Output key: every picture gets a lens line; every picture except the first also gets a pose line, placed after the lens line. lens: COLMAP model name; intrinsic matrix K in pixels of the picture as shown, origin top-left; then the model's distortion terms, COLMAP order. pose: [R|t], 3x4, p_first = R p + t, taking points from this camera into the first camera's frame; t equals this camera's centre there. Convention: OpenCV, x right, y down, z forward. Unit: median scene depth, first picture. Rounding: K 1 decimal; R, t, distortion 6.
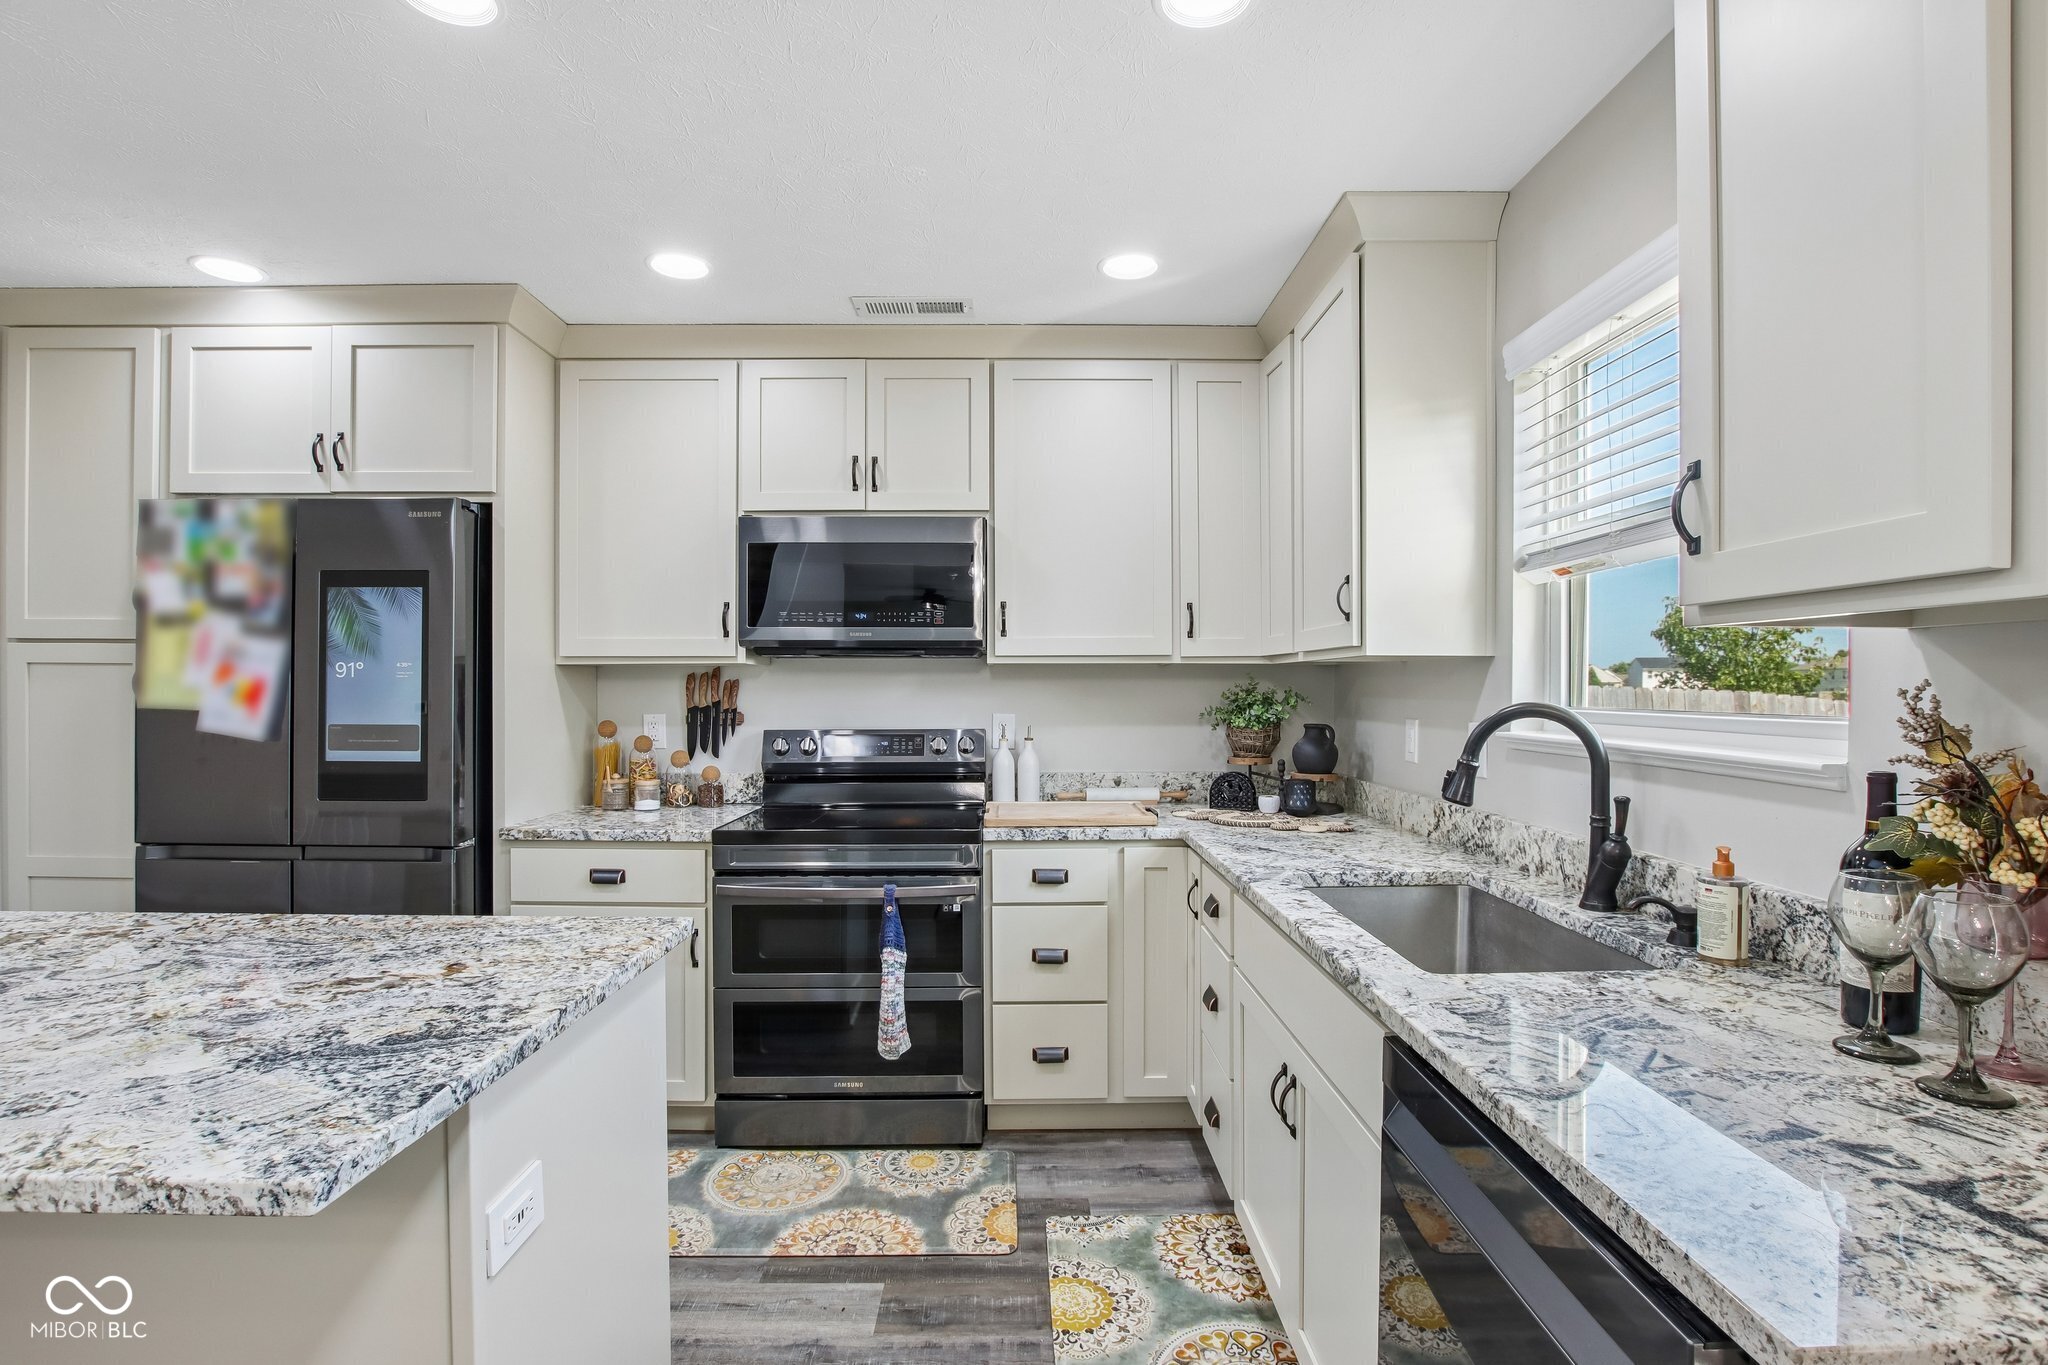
lens RADIAL K [[968.2, 0, 1030.0], [0, 968.2, 694.9], [0, 0, 1]] dist [-0.033816, 0.005455]
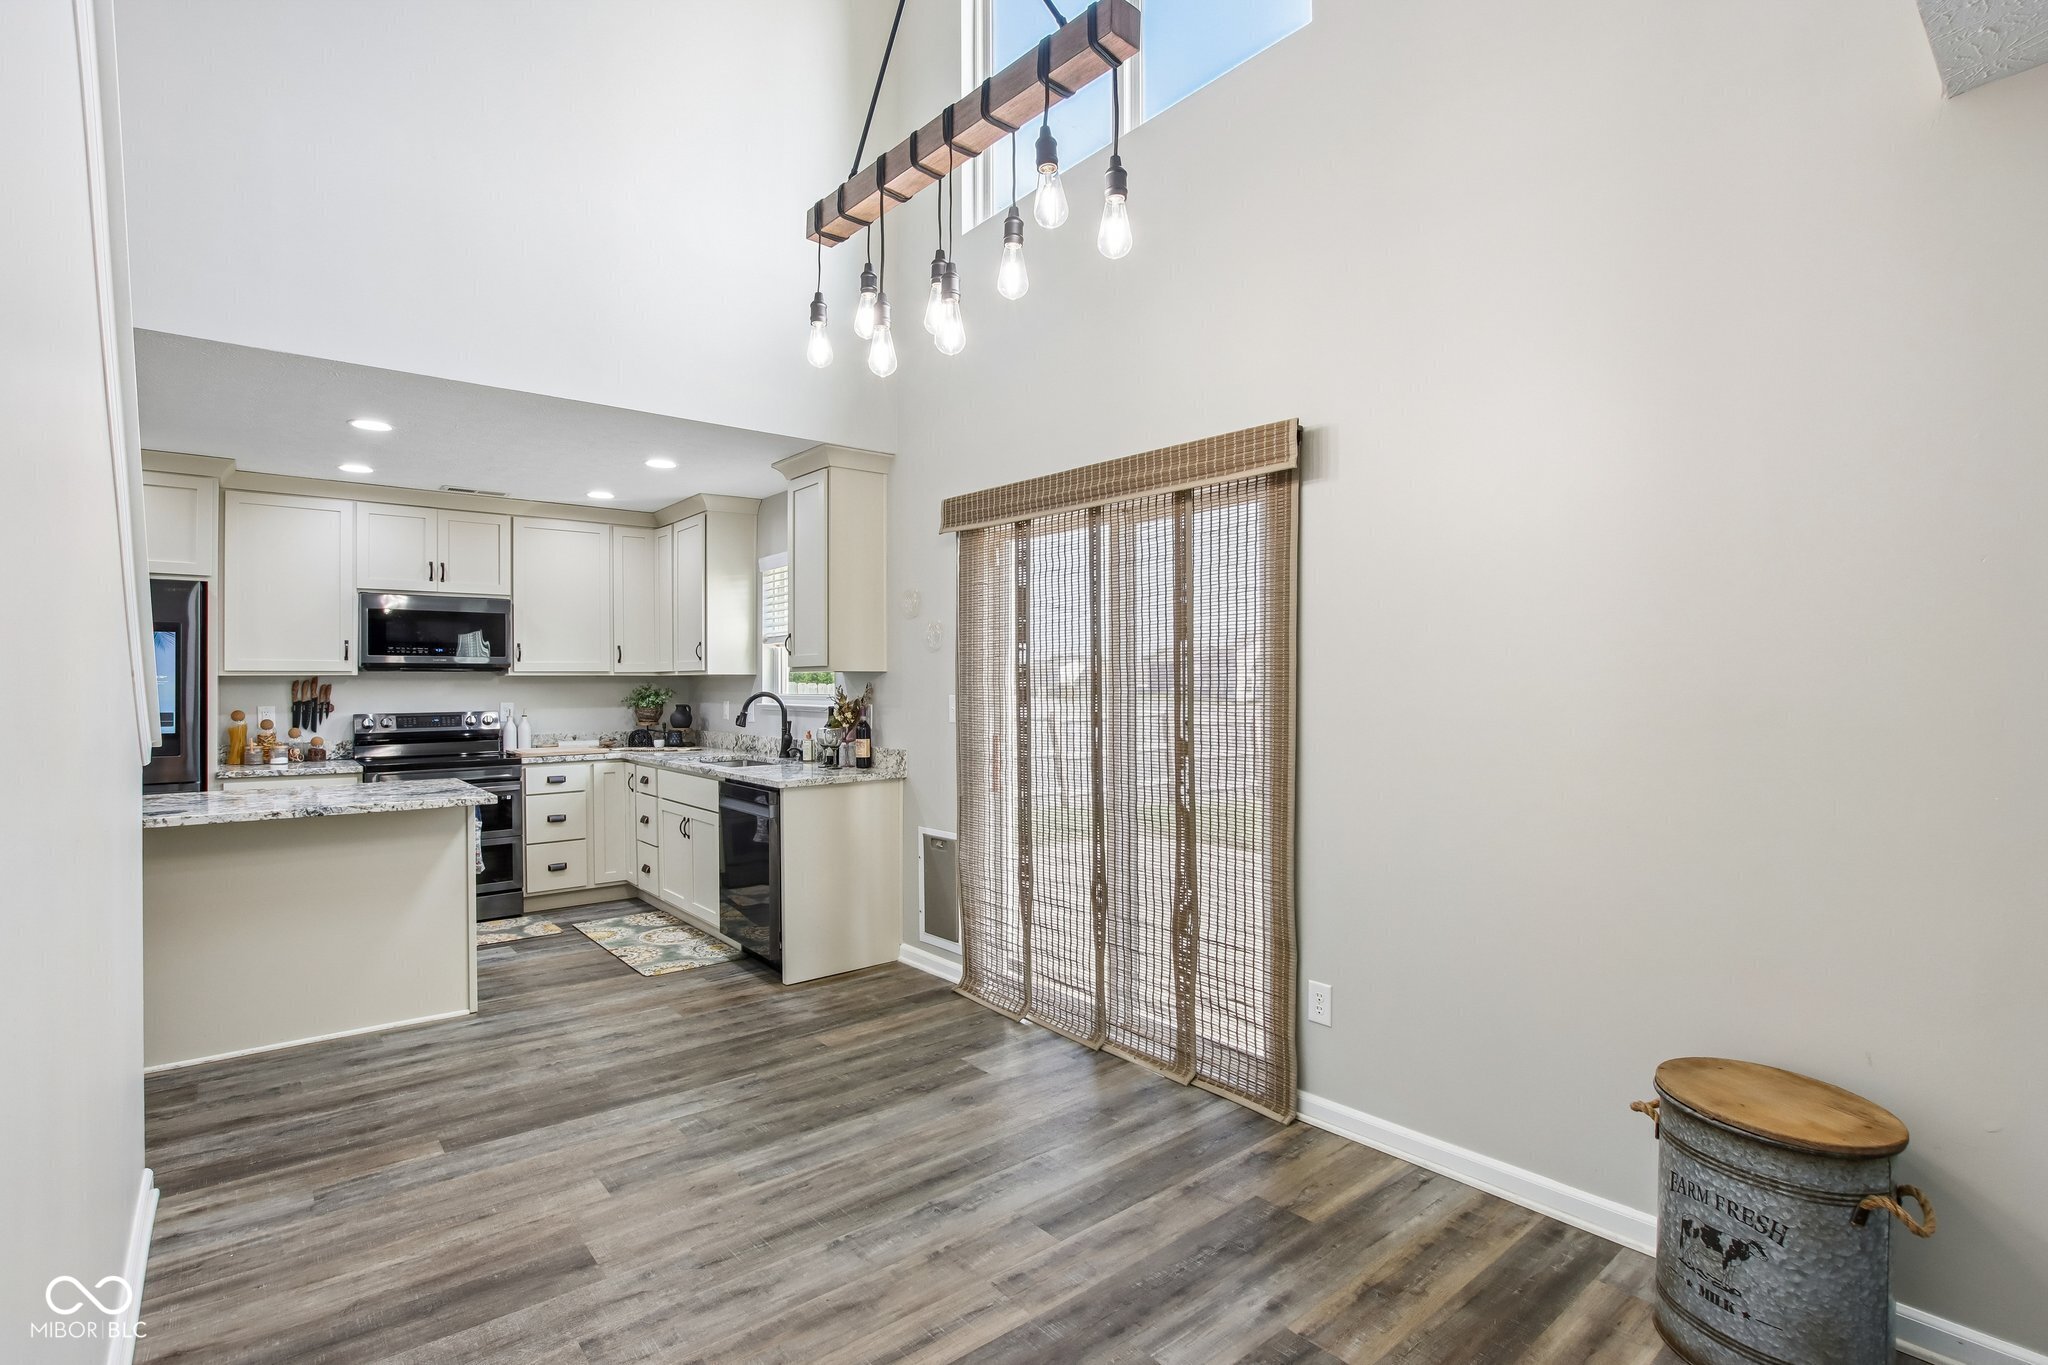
lens RADIAL K [[964.6, 0, 1024.0], [0, 964.6, 682.5], [0, 0, 1]] dist [-0.034203, 0.004861]
pose [[0.780271, -0.003212, 0.625433, -0.476552], [0.009549, 0.999931, -0.006778, 0.003998], [-0.625369, 0.011261, 0.780248, -1.217840]]
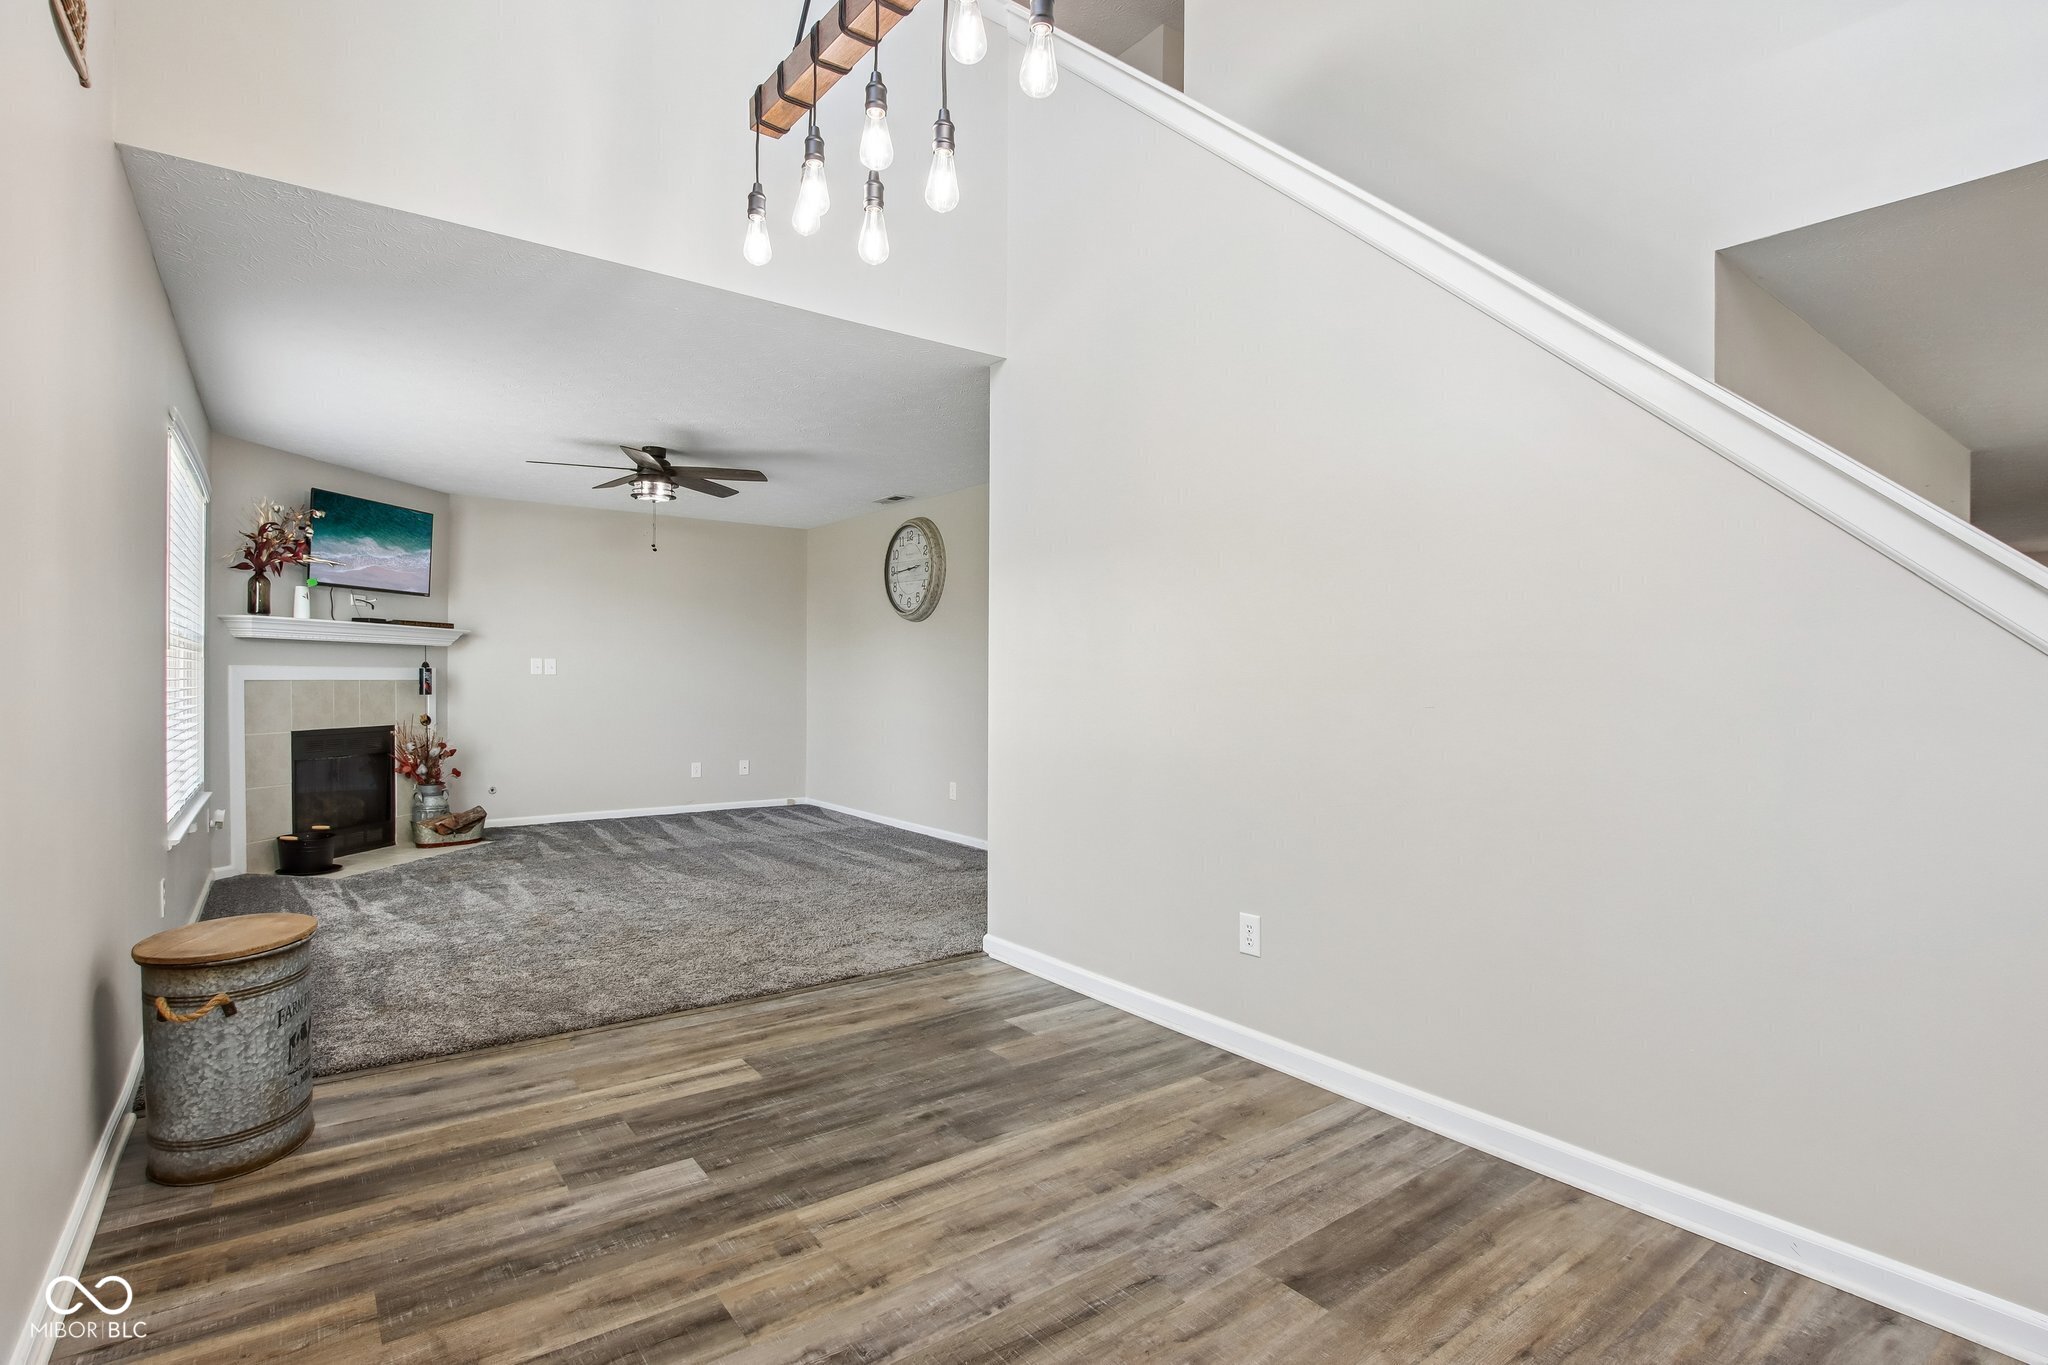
lens RADIAL K [[977.3, 0, 1024.0], [0, 977.3, 682.5], [0, 0, 1]] dist [-0.029905, -0.000438]
pose [[-0.808123, -0.005818, -0.588986, 0.280484], [-0.013110, 0.999881, 0.008111, 0.060279], [0.588868, 0.014276, -0.808103, 0.056697]]
